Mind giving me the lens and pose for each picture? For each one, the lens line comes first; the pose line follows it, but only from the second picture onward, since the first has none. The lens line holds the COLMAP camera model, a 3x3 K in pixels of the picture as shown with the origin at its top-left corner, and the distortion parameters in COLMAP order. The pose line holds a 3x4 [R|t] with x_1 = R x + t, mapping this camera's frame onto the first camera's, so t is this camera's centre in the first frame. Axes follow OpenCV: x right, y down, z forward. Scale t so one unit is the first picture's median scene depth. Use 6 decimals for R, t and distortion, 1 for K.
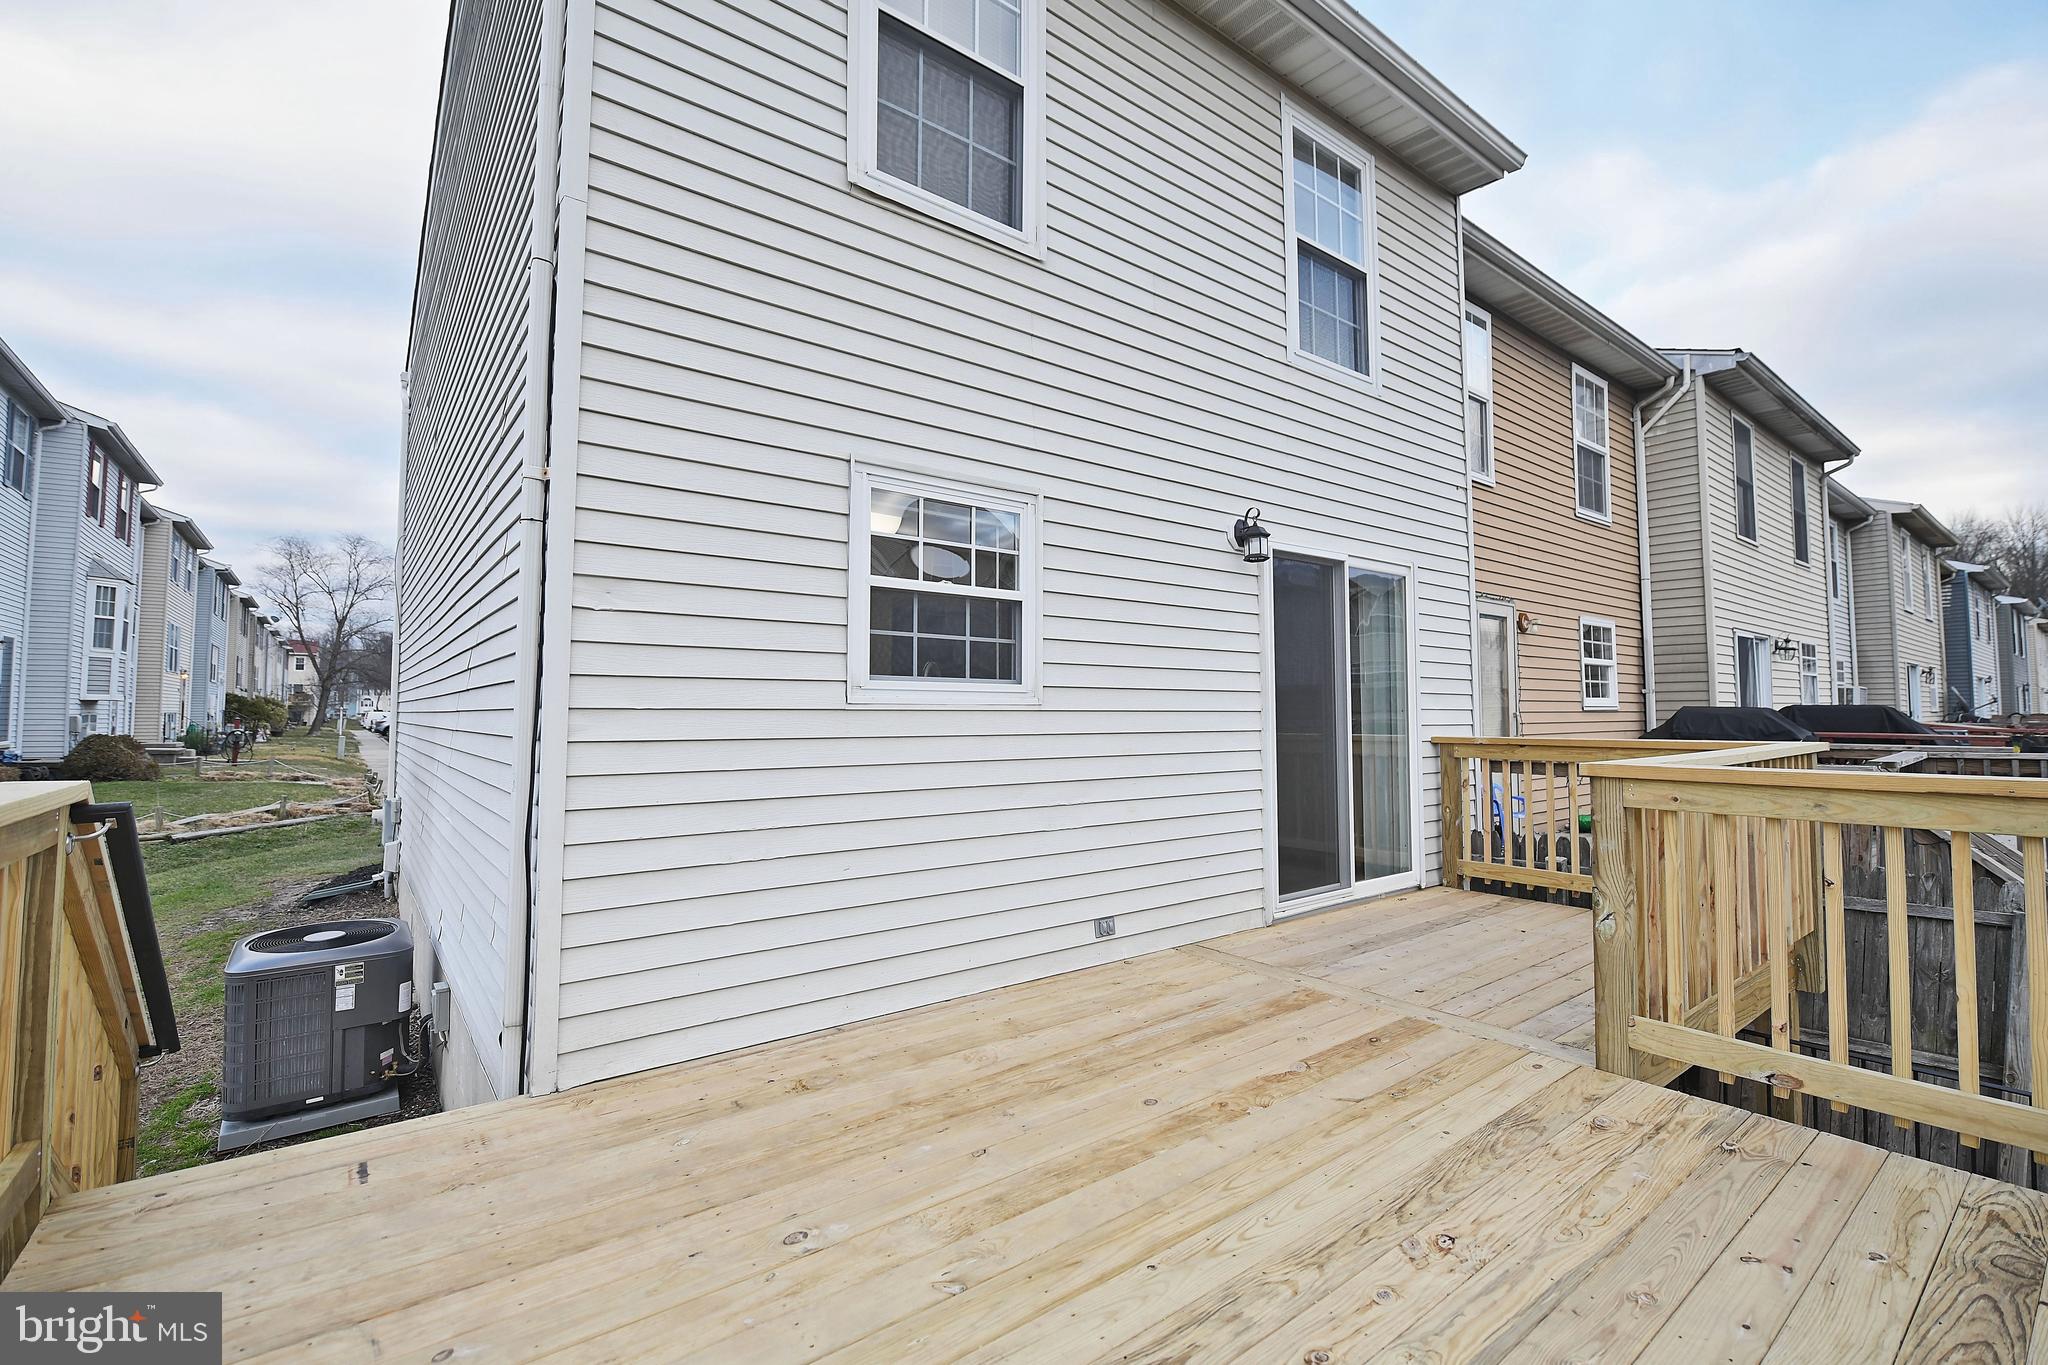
lens RADIAL K [[898.0, 0, 1024.8], [0, 898.0, 662.9], [0, 0, 1]] dist [-0.025718, -0.000444]
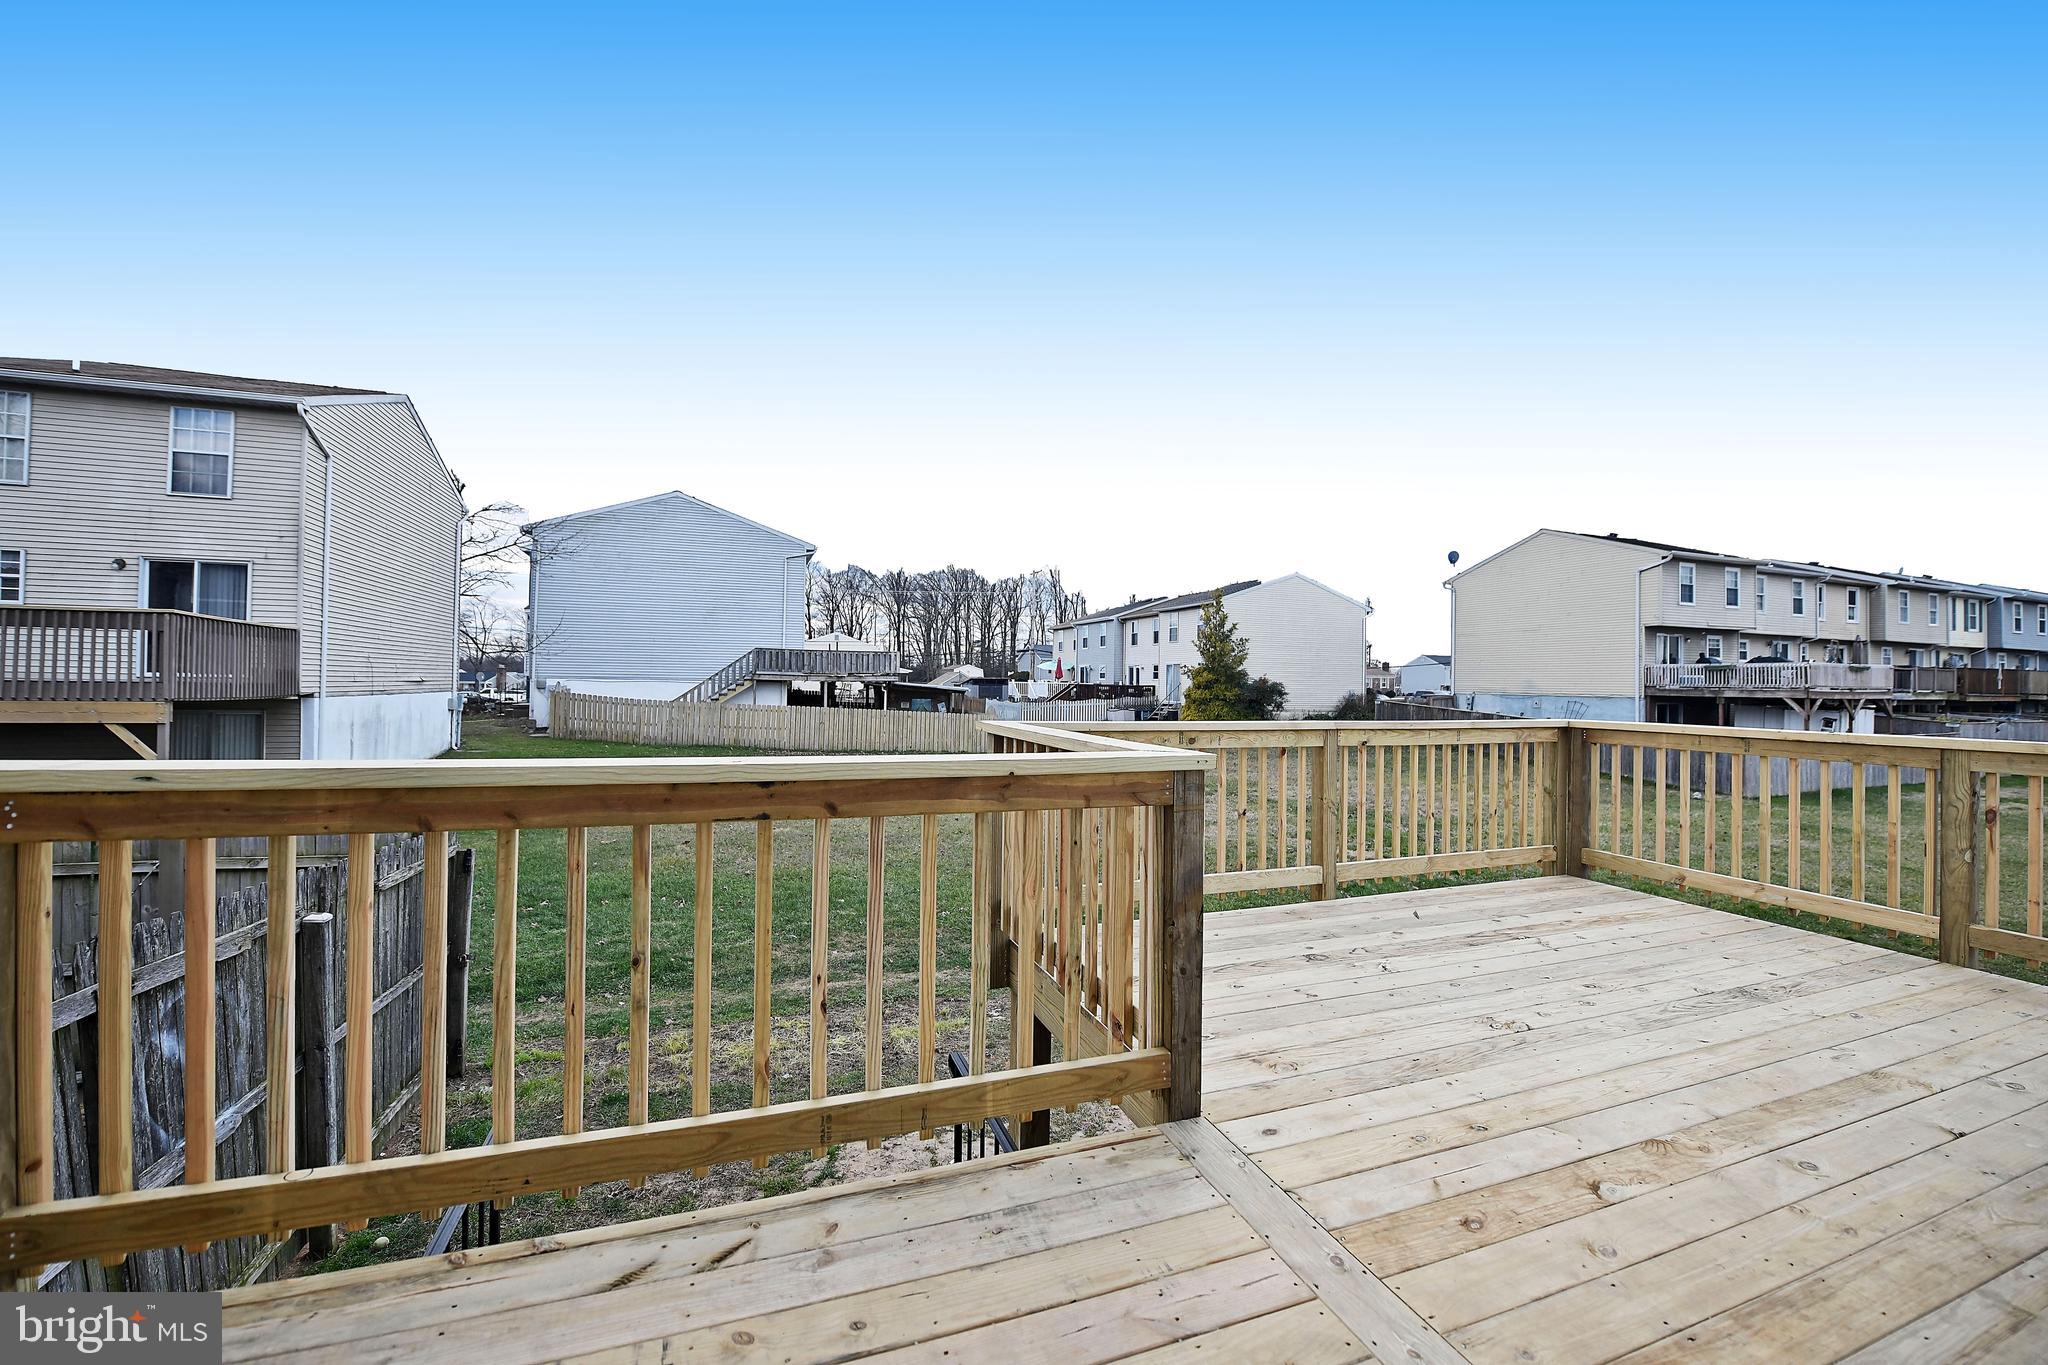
lens RADIAL K [[811.8, 0, 1024.0], [0, 811.8, 682.5], [0, 0, 1]] dist [-0.021228, -0.000091]
pose [[-0.954044, -0.017821, 0.299136, 0.667800], [-0.034049, 0.998212, -0.049123, 0.102596], [-0.297726, -0.057051, -0.952945, 2.055061]]
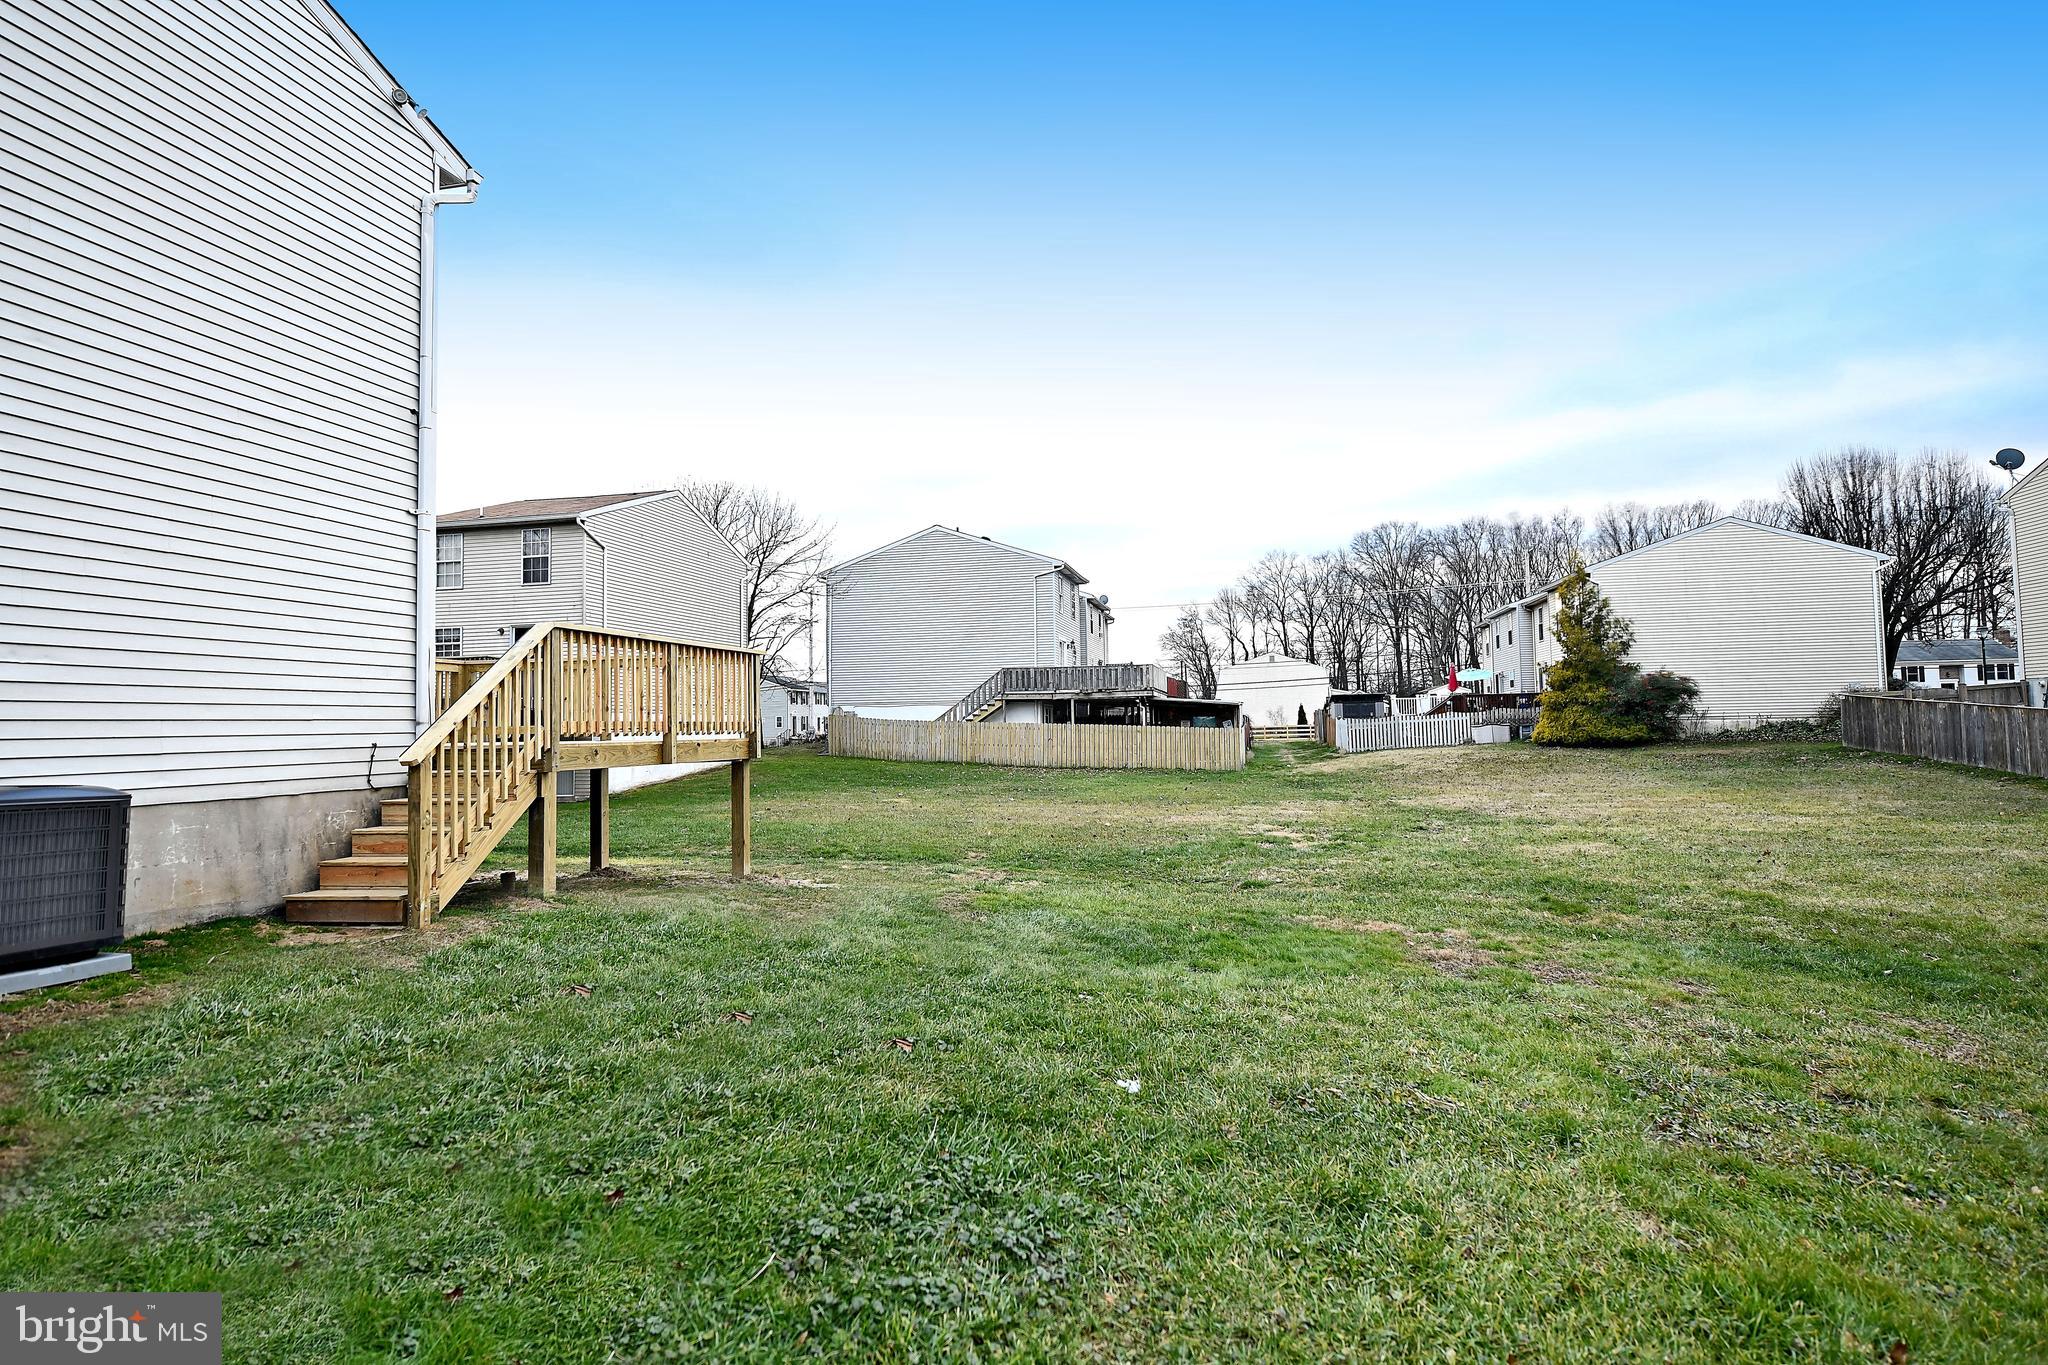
lens RADIAL K [[1076.8, 0, 1035.7], [0, 1076.8, 676.8], [0, 0, 1]] dist [-0.005301, -0.000529]
pose [[-0.643394, 0.044352, 0.764249, -4.656382], [-0.024814, 0.996587, -0.078726, 0.529090], [-0.765133, -0.069616, -0.640098, 1.846034]]
